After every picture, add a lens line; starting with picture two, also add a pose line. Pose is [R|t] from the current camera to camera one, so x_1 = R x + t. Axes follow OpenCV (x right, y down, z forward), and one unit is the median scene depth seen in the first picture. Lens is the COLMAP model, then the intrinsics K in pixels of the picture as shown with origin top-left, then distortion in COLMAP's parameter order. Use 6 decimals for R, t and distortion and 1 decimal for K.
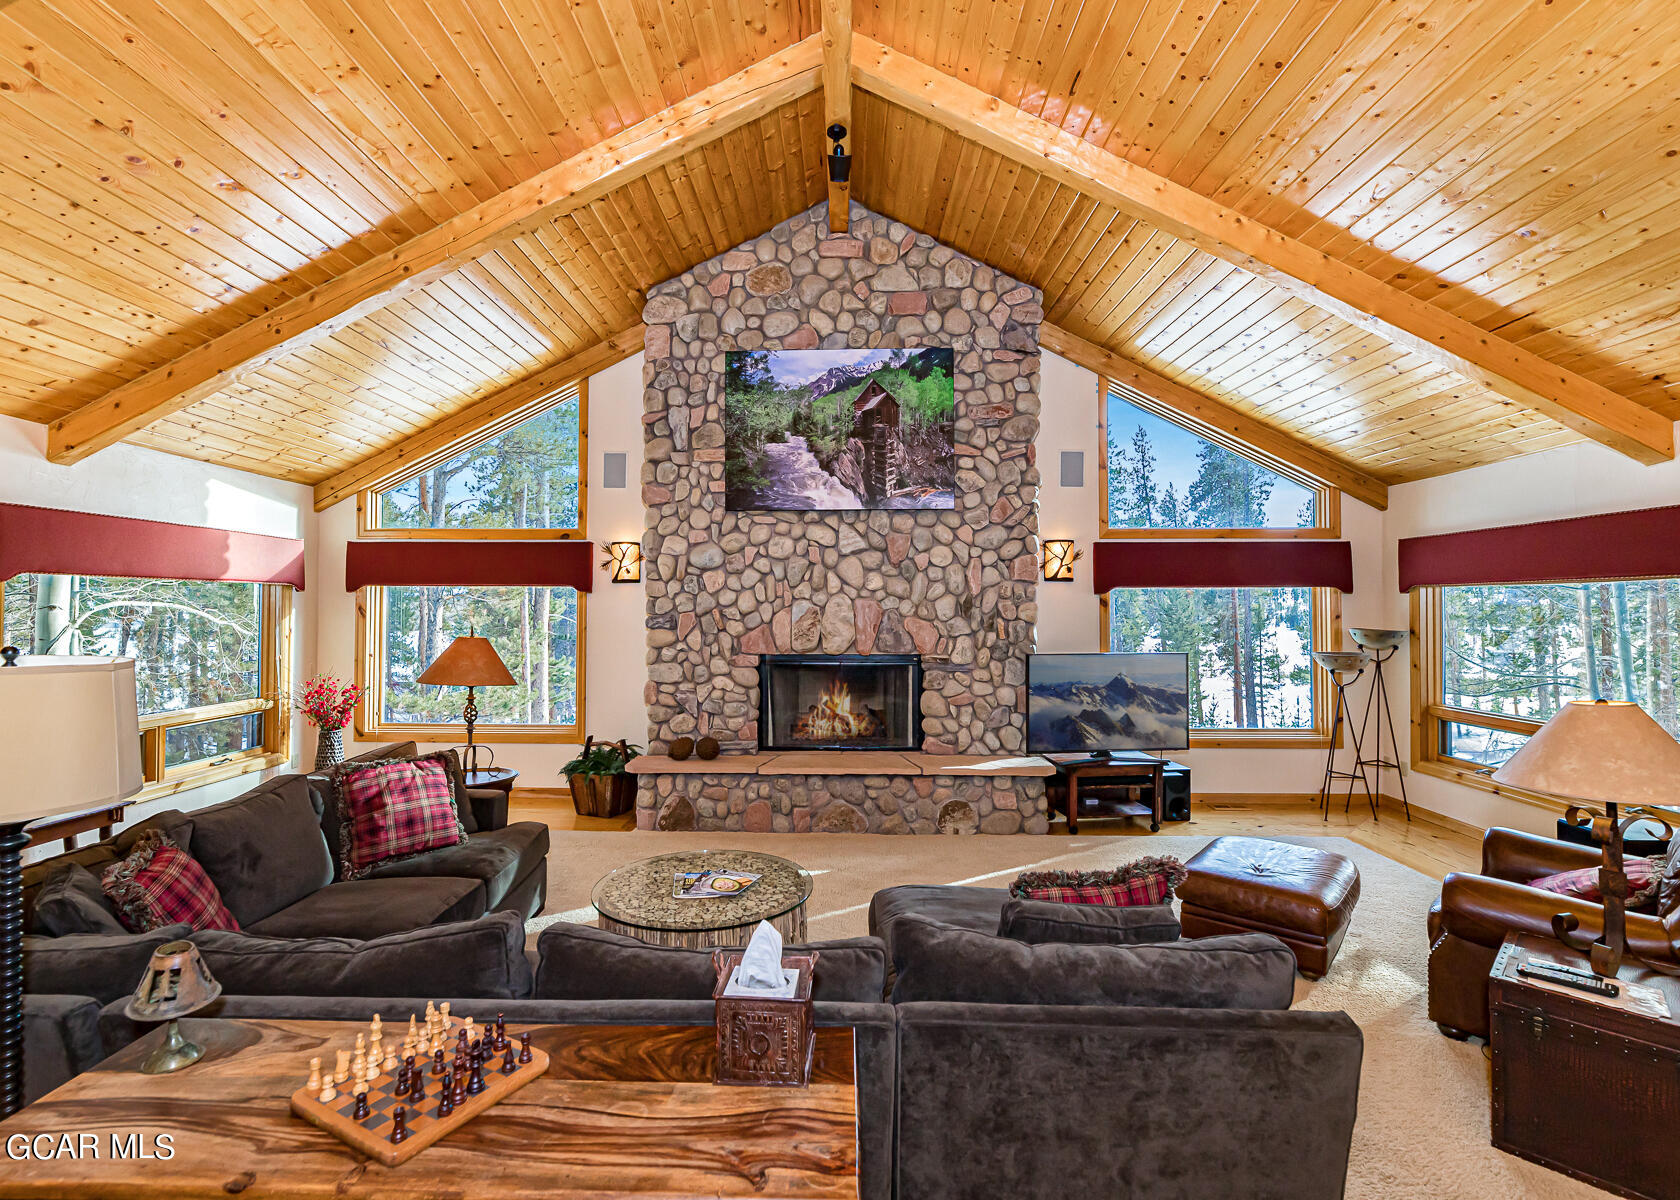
lens RADIAL K [[807.7, 0, 784.6], [0, 807.7, 592.6], [0, 0, 1]] dist [-0.003128, -0.000908]
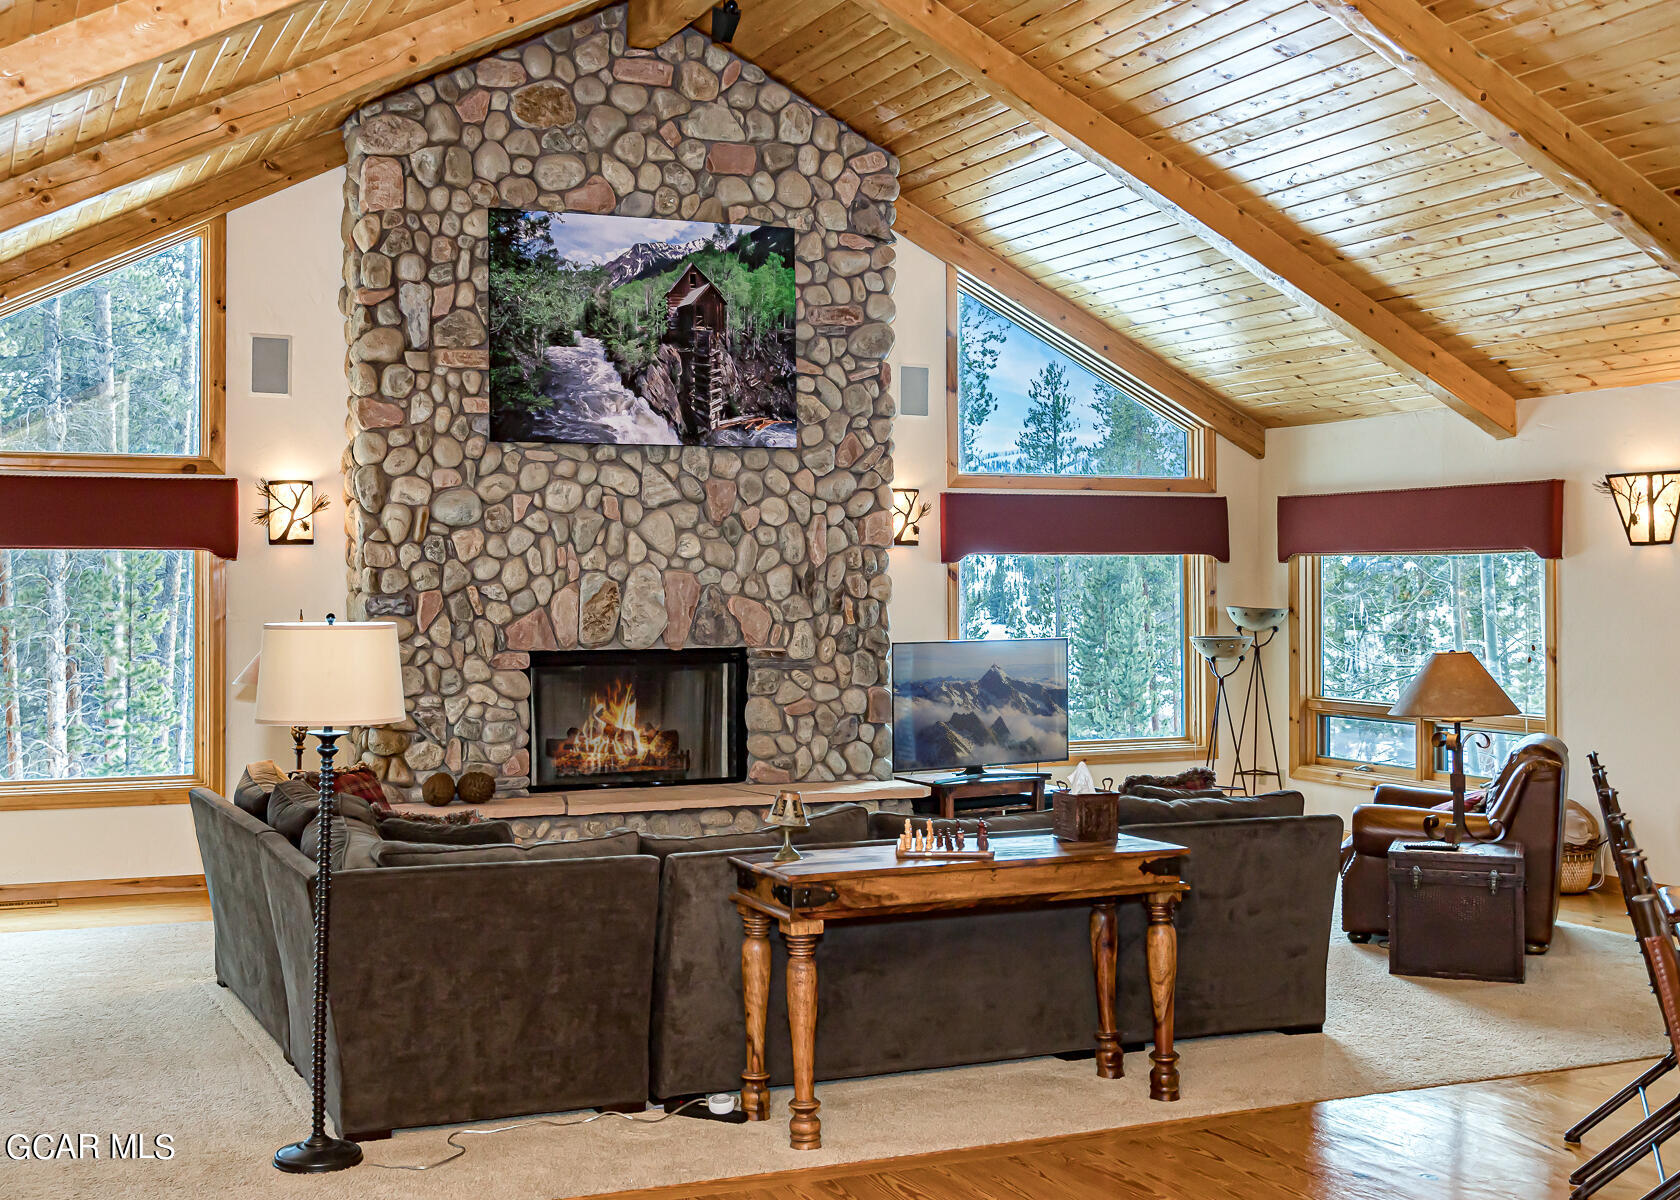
lens RADIAL K [[1891.6, 0, 726.0], [0, 1891.6, 549.0], [0, 0, 1]] dist [-0.010698, 0.000000]
pose [[0.917484, 0.002544, 0.397763, -0.523794], [-0.003445, 0.999993, 0.001550, -0.013907], [-0.397757, -0.002792, 0.917487, -0.546286]]
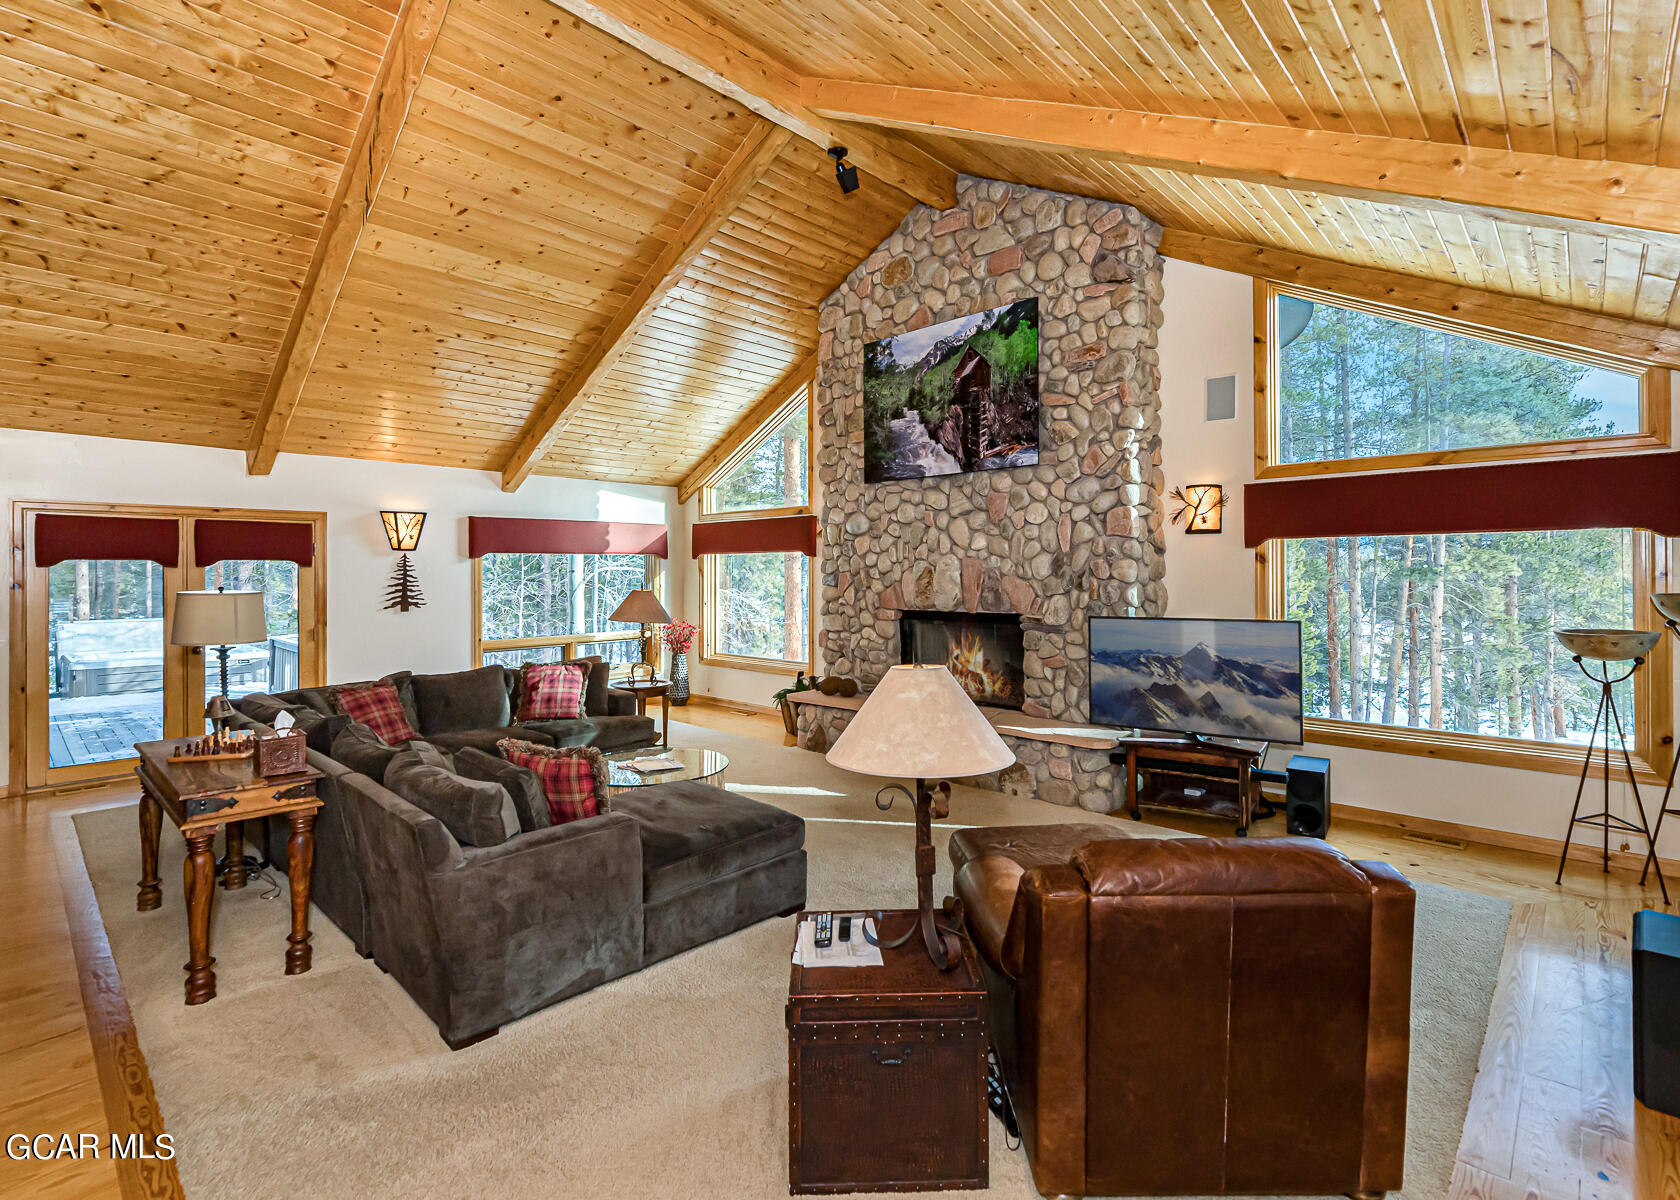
lens RADIAL K [[807.7, 0, 822.5], [0, 807.7, 566.9], [0, 0, 1]] dist [-0.003128, -0.000908]
pose [[0.732601, -0.008345, -0.680607, 0.664315], [0.019075, 0.999784, 0.008273, 0.006325], [0.680391, -0.019044, 0.732602, 0.111891]]
